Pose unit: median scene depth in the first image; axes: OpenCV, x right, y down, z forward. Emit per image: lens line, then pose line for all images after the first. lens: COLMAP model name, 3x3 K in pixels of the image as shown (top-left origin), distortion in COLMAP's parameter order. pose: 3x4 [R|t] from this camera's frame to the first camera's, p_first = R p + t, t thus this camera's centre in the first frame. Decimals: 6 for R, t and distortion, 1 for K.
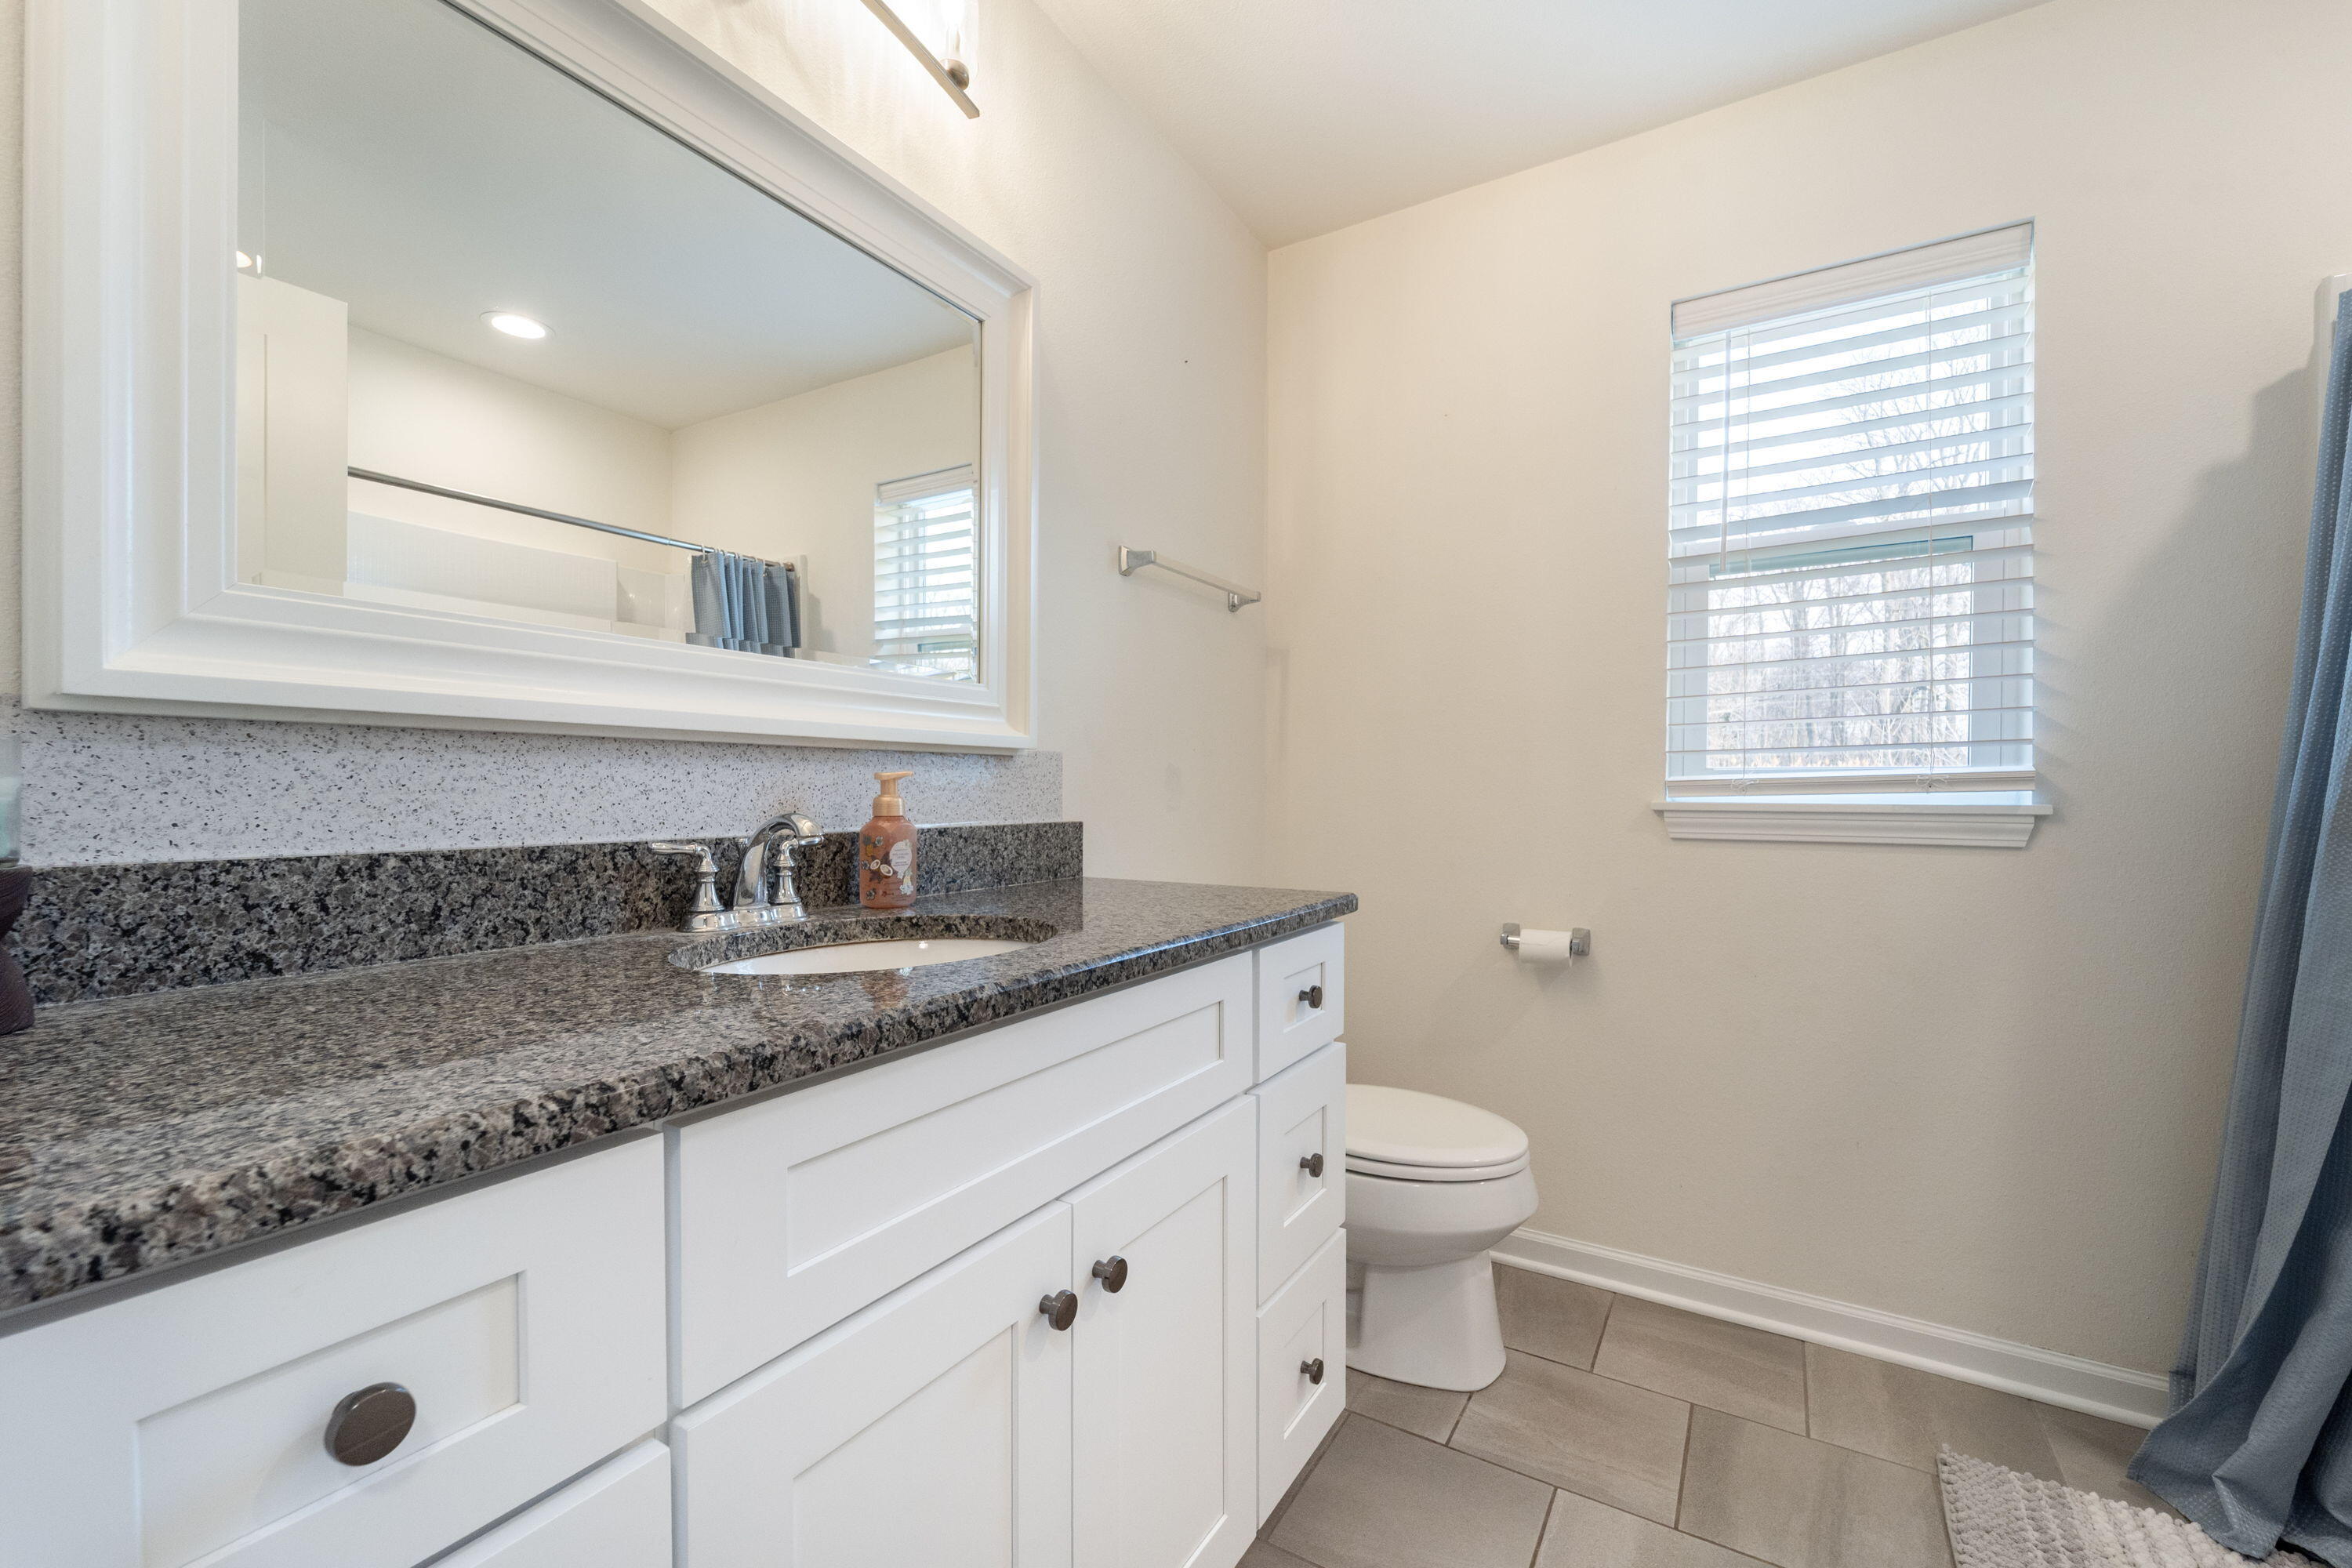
lens RADIAL K [[955.4, 0, 1181.7], [0, 955.4, 784.7], [0, 0, 1]] dist [-0.002901, -0.000407]
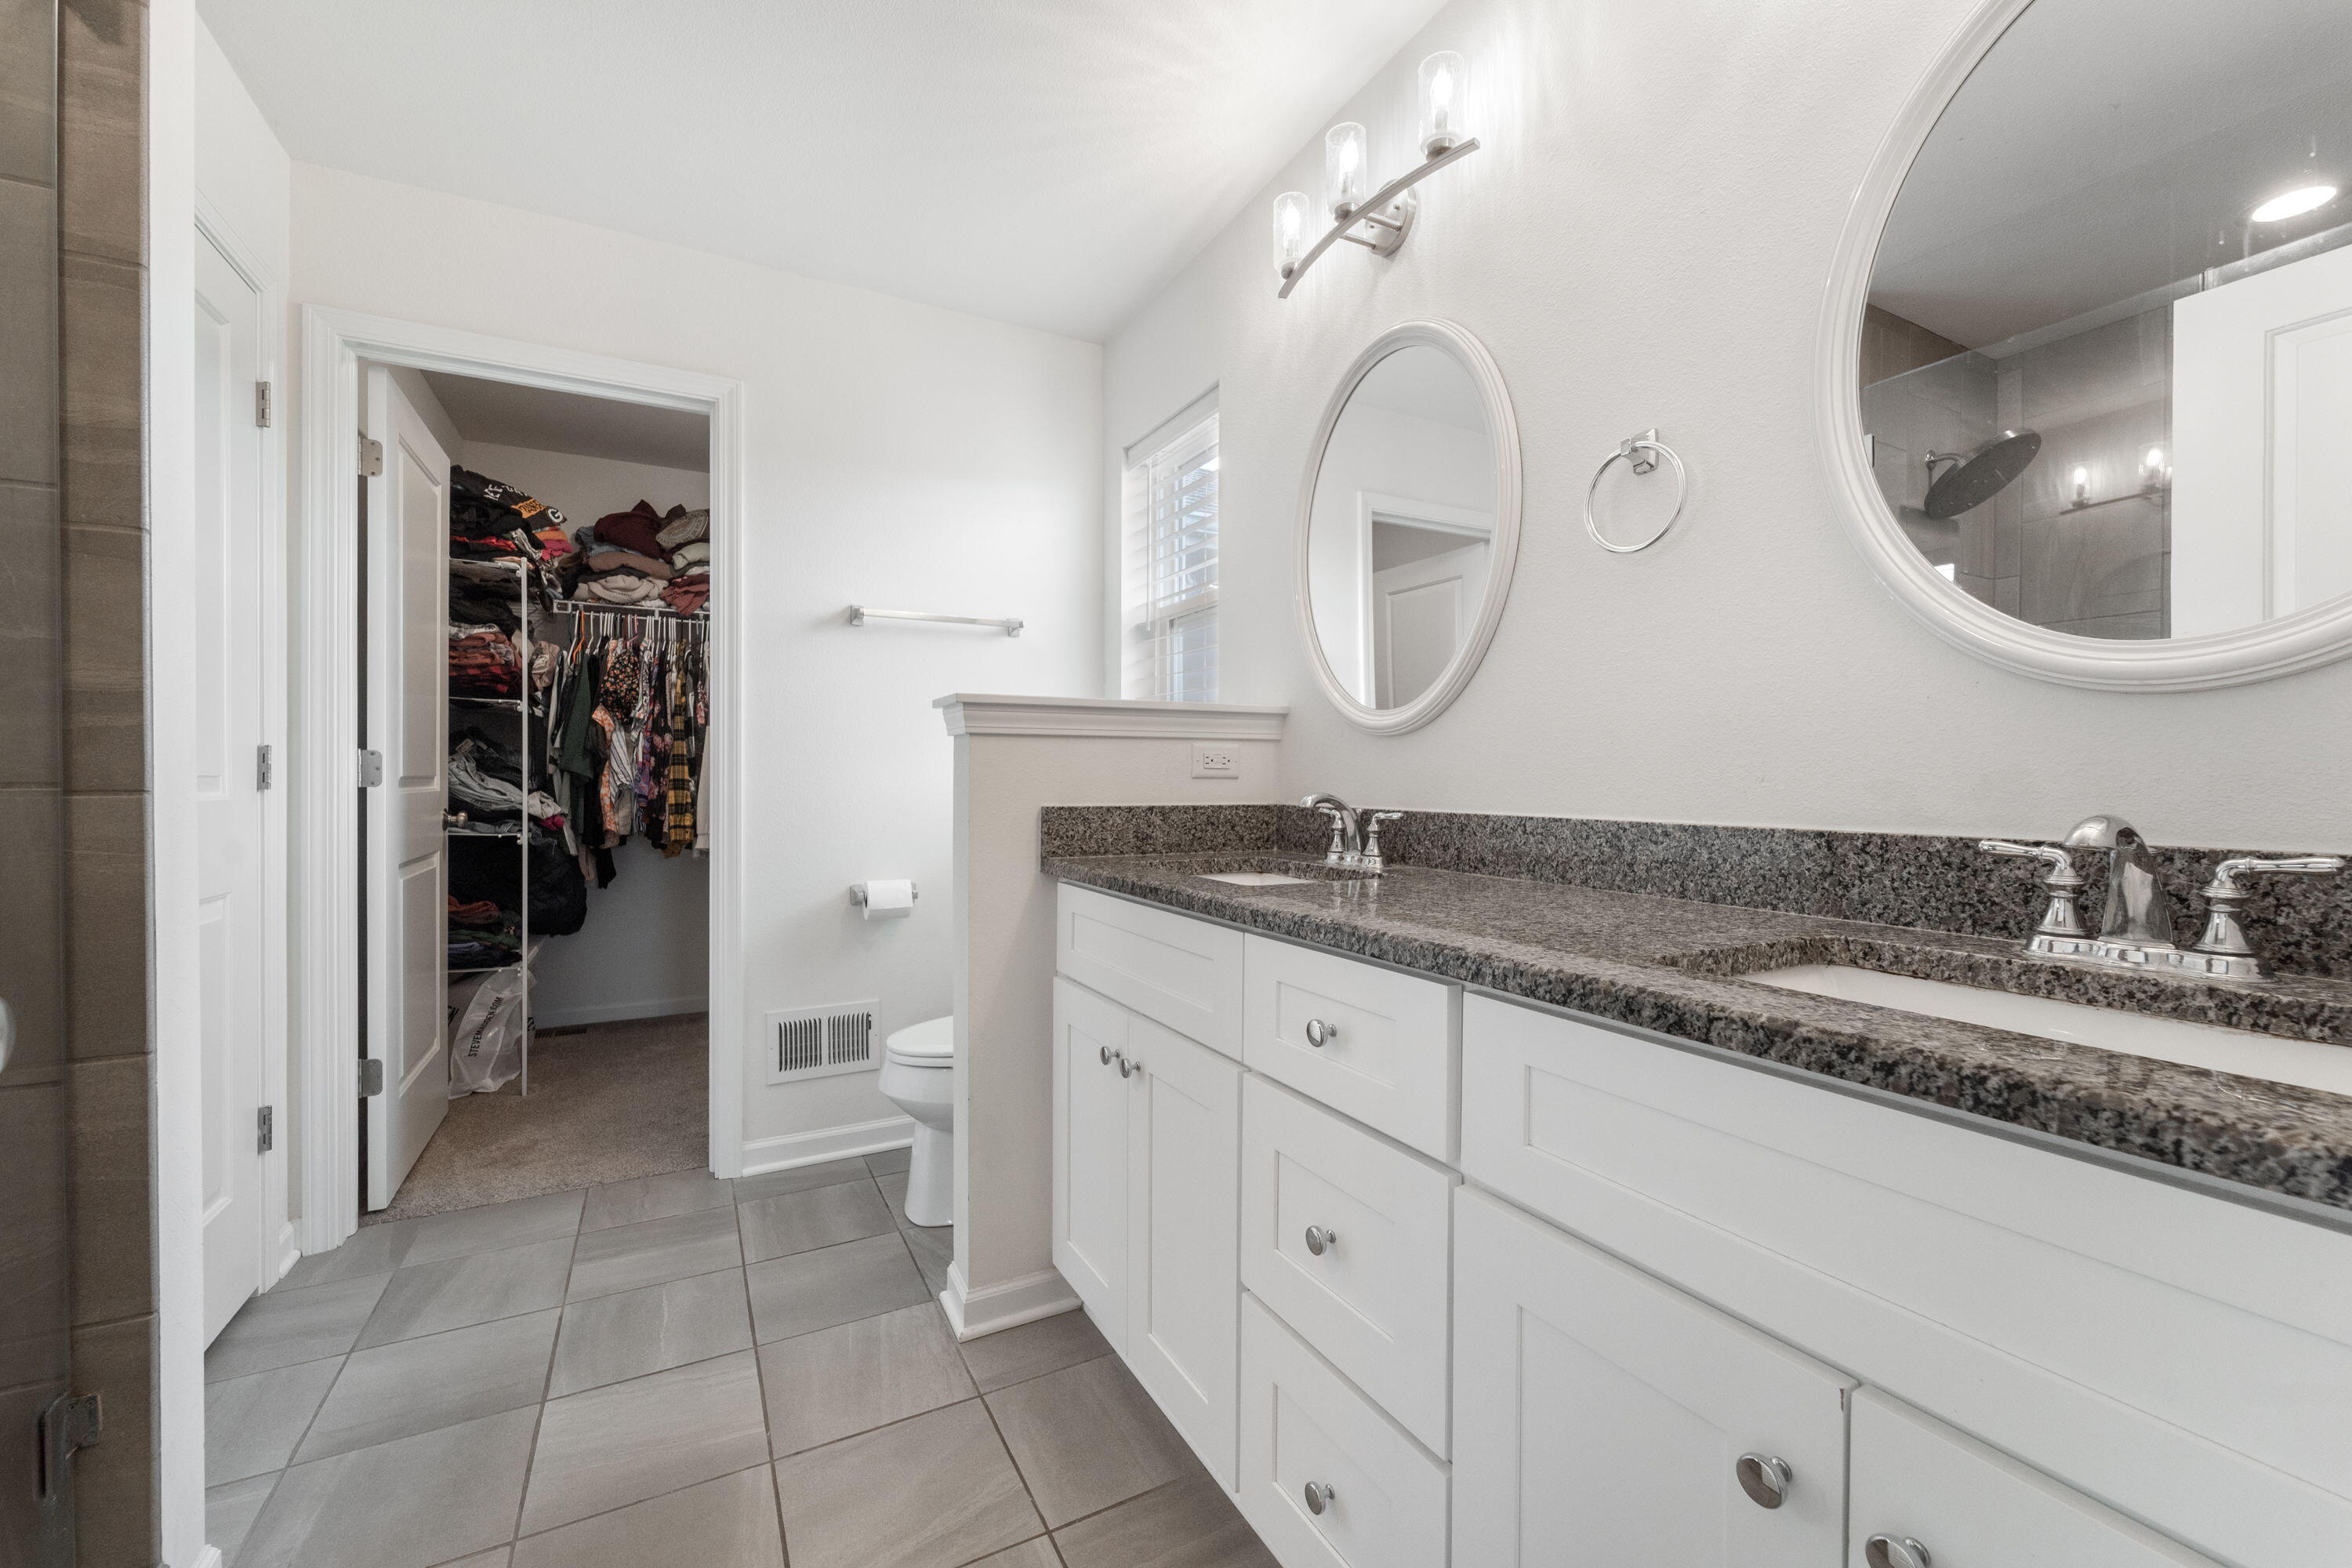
lens RADIAL K [[955.4, 0, 1181.7], [0, 955.4, 784.7], [0, 0, 1]] dist [-0.002901, -0.000407]
pose [[-0.496270, 0.004056, -0.868159, 0.537930], [0.007833, 0.999969, 0.000194, 0.004606], [0.868133, -0.006704, -0.496286, 0.765291]]
